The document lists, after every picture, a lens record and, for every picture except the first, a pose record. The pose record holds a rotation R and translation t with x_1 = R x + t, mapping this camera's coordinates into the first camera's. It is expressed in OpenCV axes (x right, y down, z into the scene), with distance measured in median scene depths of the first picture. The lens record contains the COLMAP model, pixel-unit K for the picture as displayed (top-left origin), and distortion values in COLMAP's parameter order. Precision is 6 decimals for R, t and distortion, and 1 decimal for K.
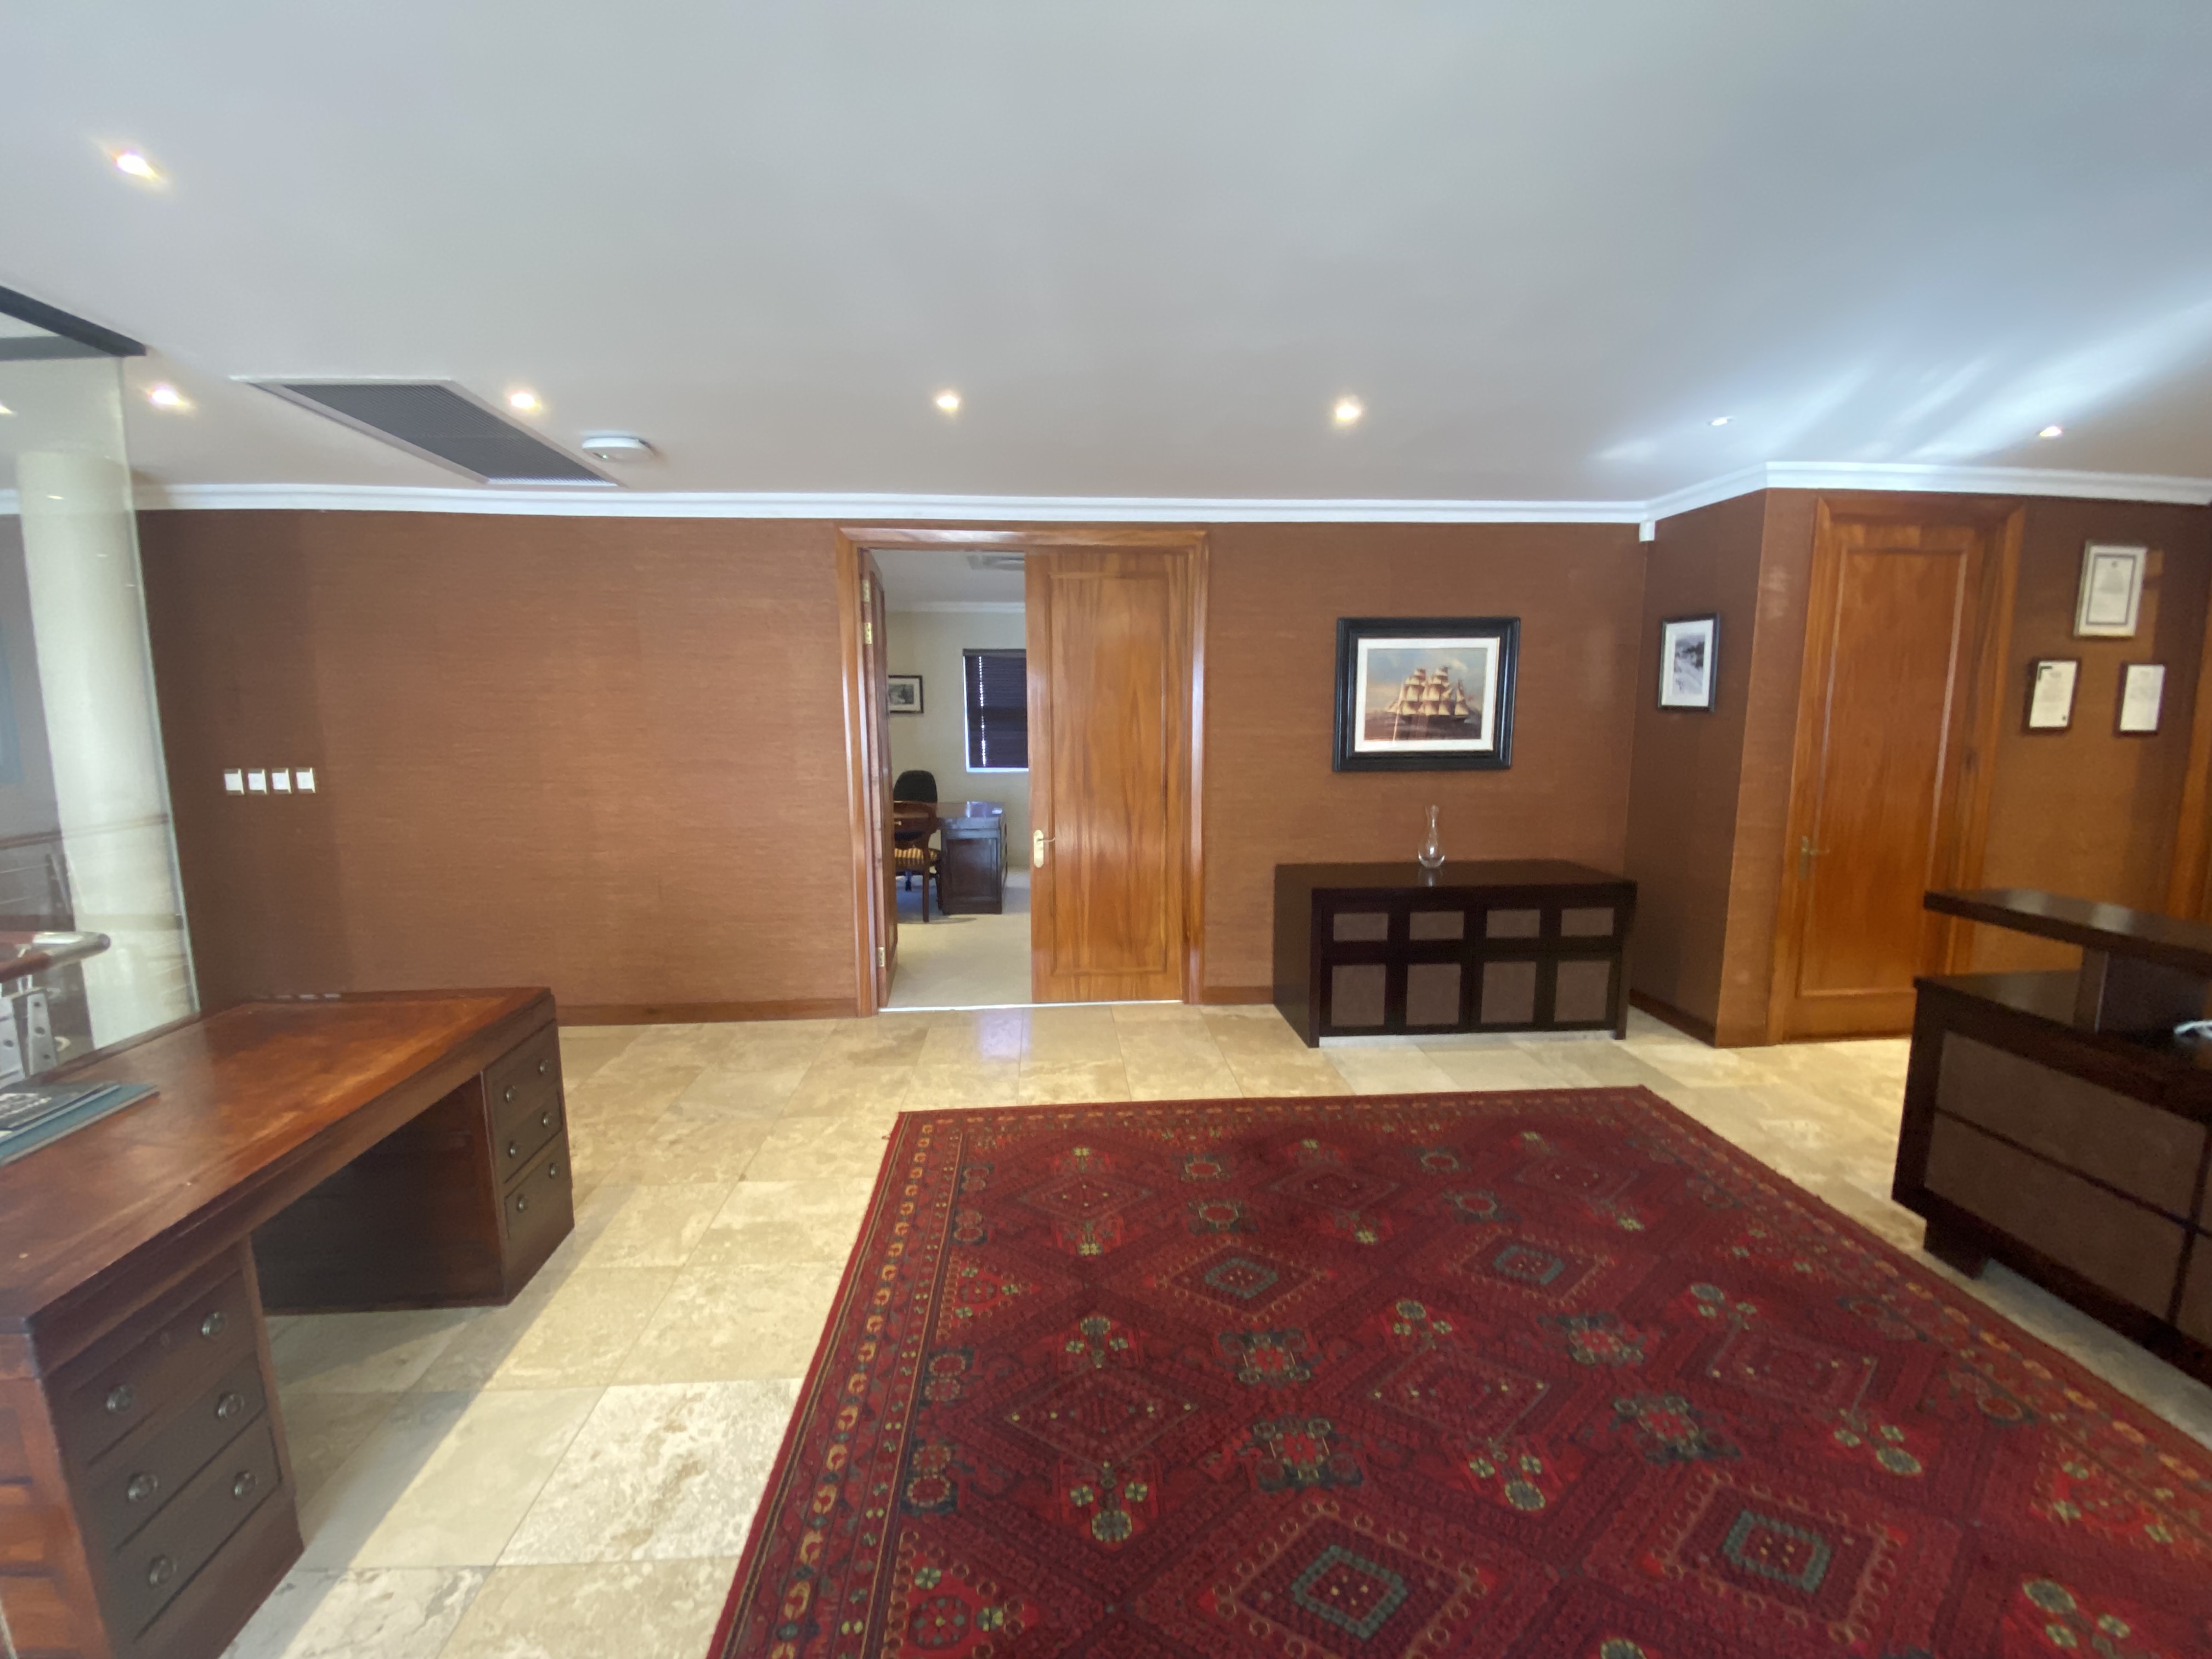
lens RADIAL K [[892.9, 0, 1097.2], [0, 892.9, 831.9], [0, 0, 1]] dist [0.019504, -0.019732]
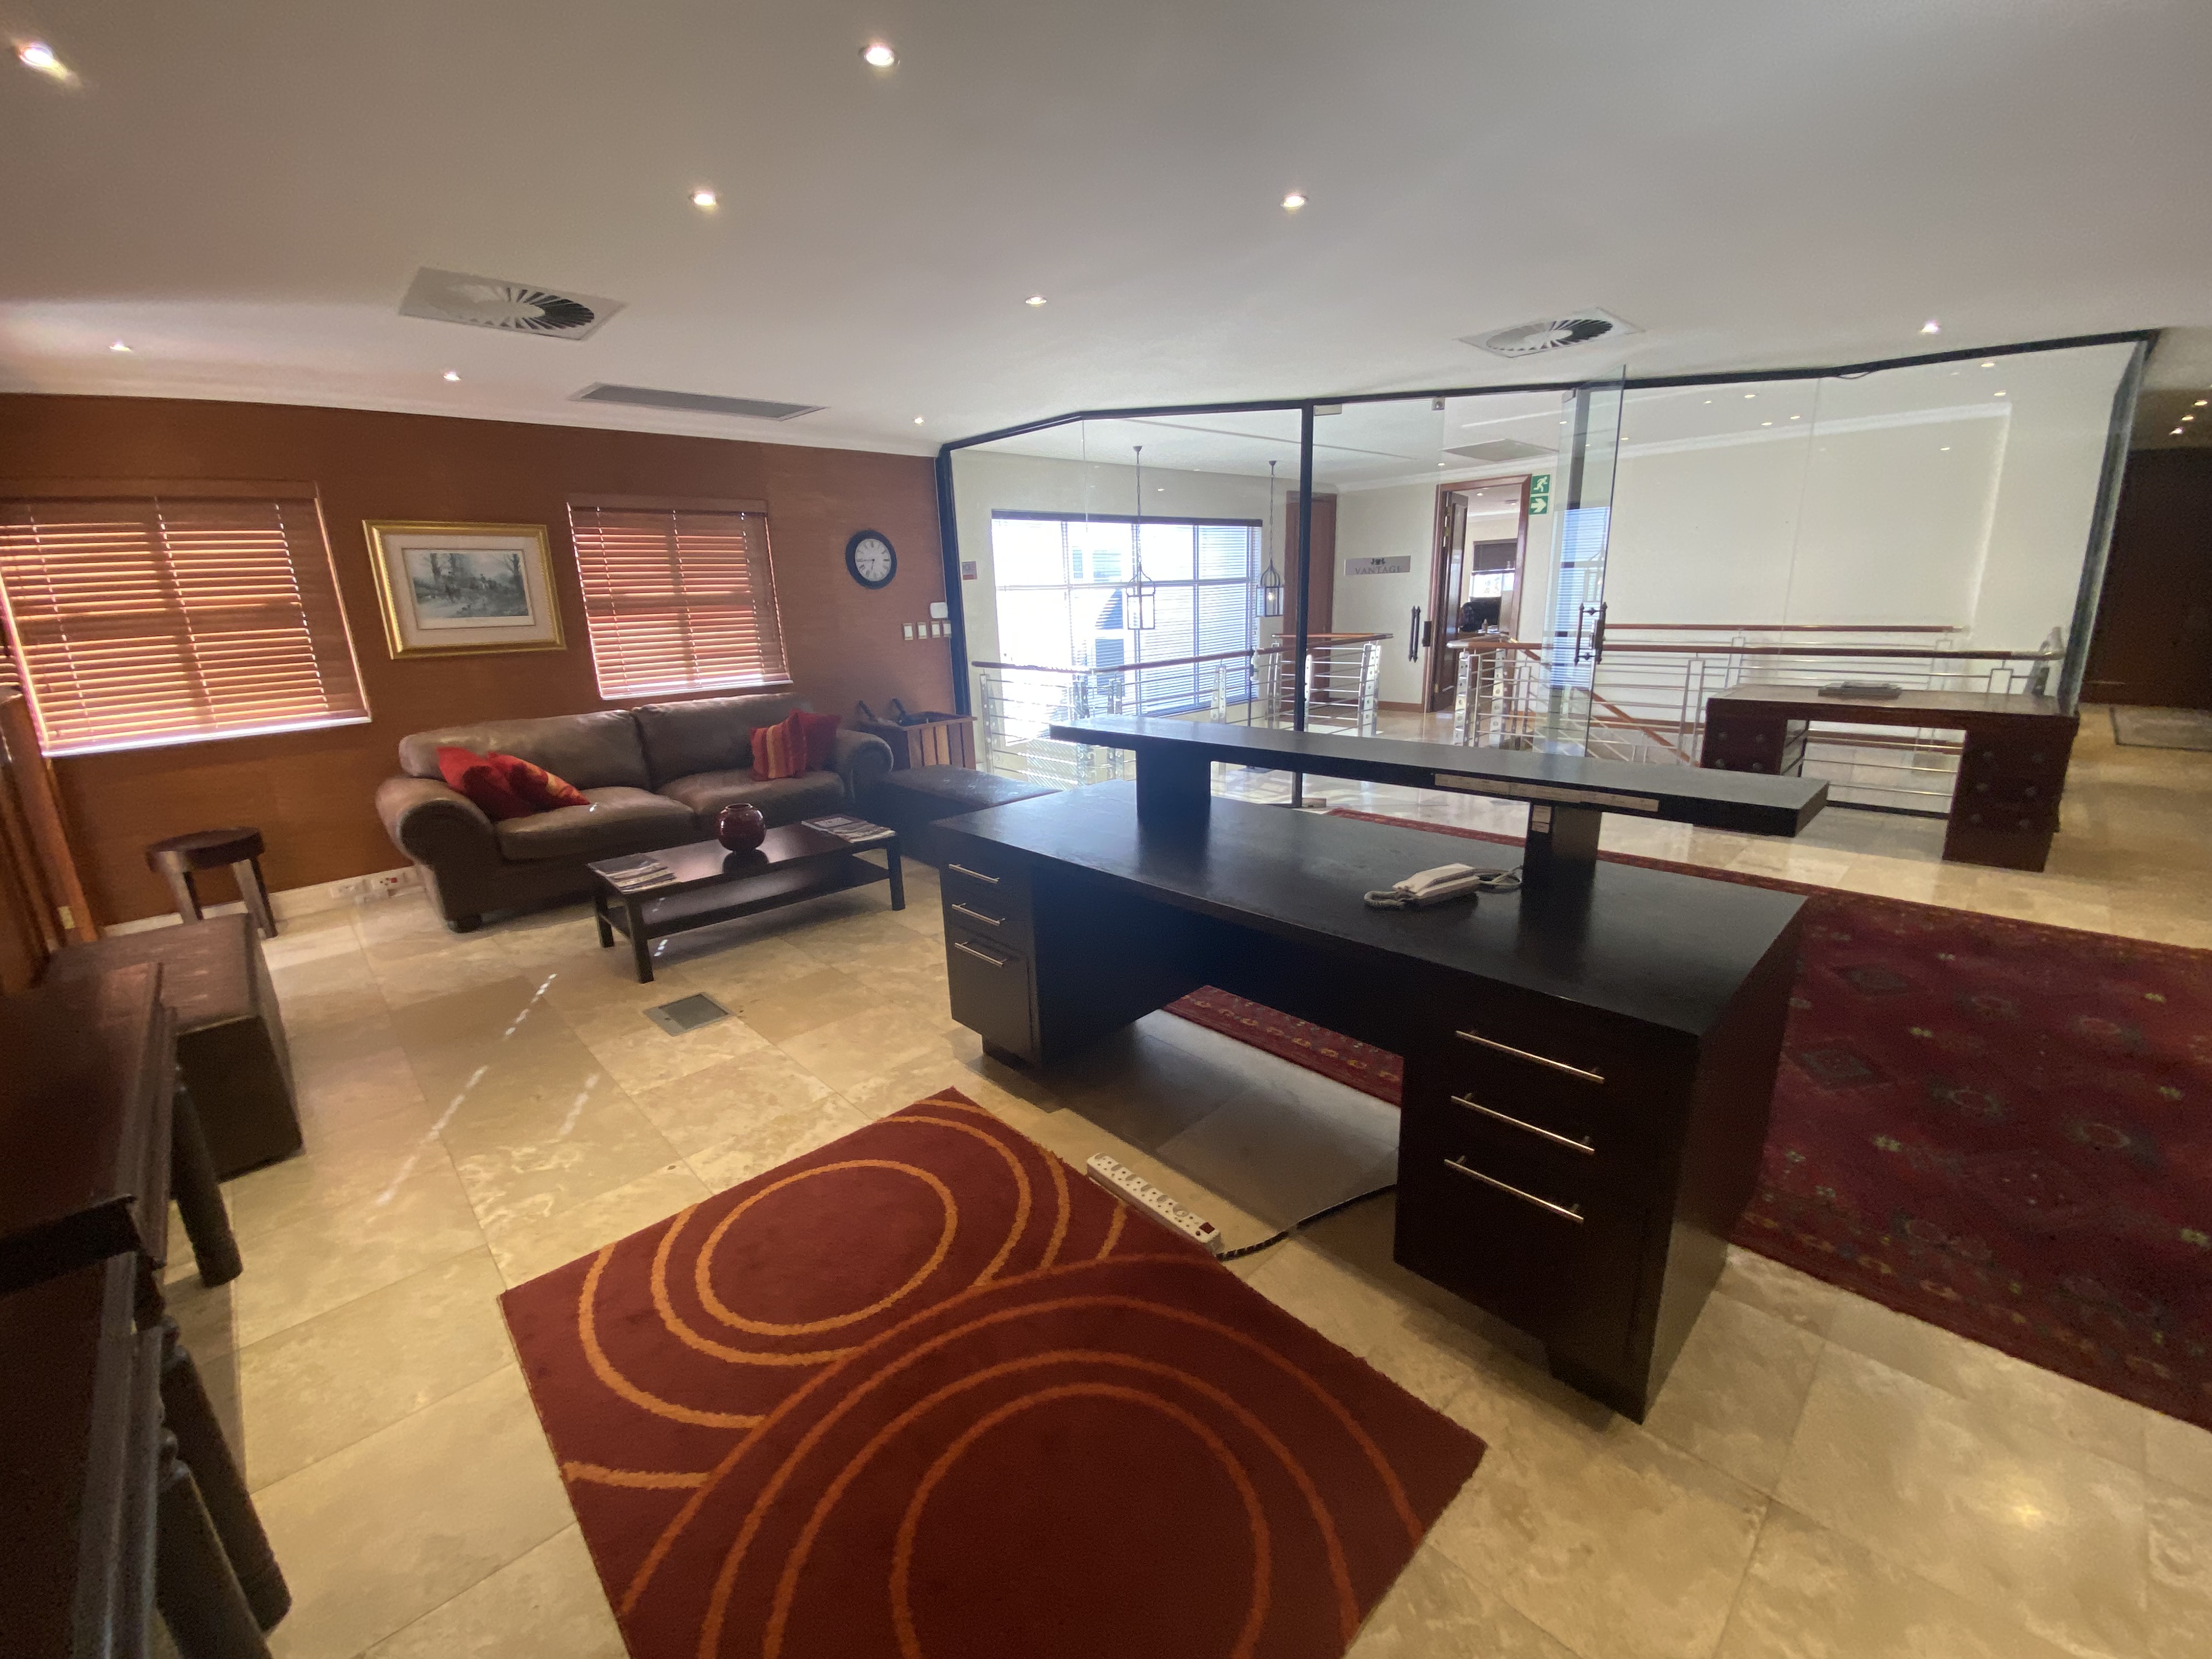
lens RADIAL K [[883.7, 0, 1106.0], [0, 883.7, 829.5], [0, 0, 1]] dist [0.018765, -0.019982]
pose [[-0.763378, 0.199658, -0.614321, 1.127991], [-0.049910, 0.929958, 0.364262, -0.079636], [0.644021, 0.308731, -0.699945, 0.704868]]
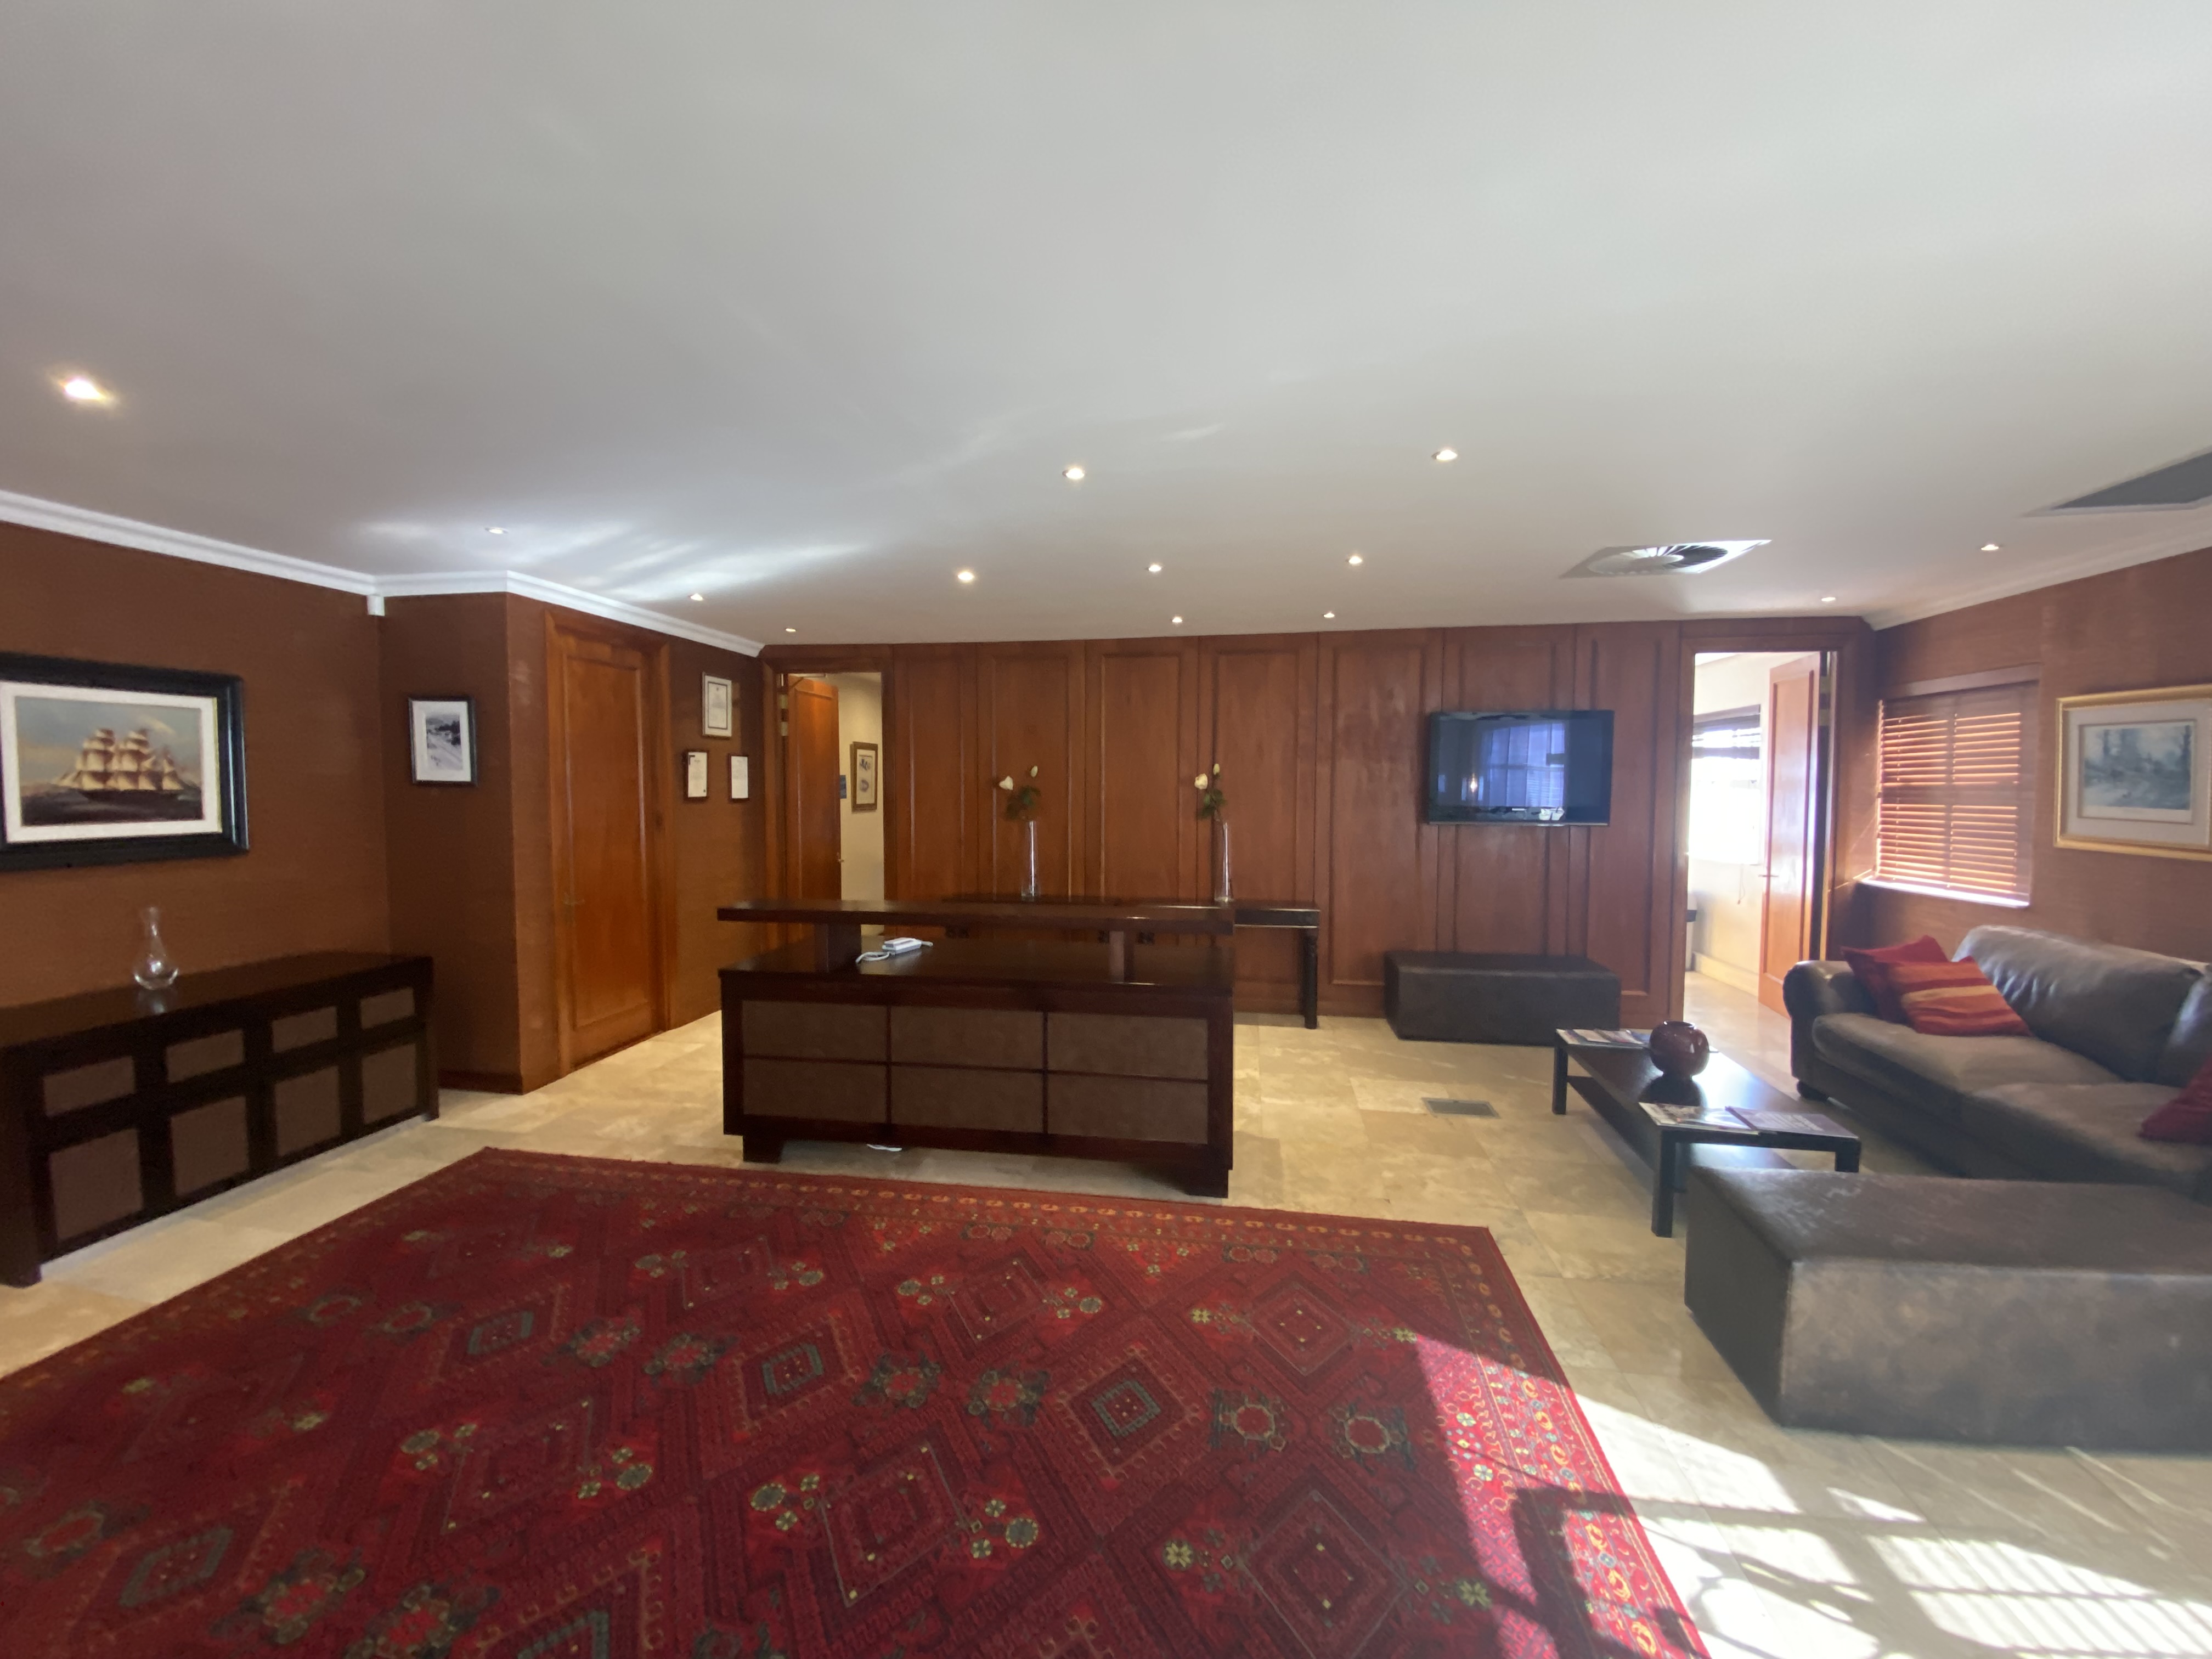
lens RADIAL K [[892.9, 0, 1097.2], [0, 892.9, 831.9], [0, 0, 1]] dist [0.019504, -0.019732]
pose [[0.235739, -0.044880, 0.970780, -0.193620], [0.132766, 0.991054, 0.013577, 0.004281], [-0.962705, 0.125686, 0.239589, 0.036221]]
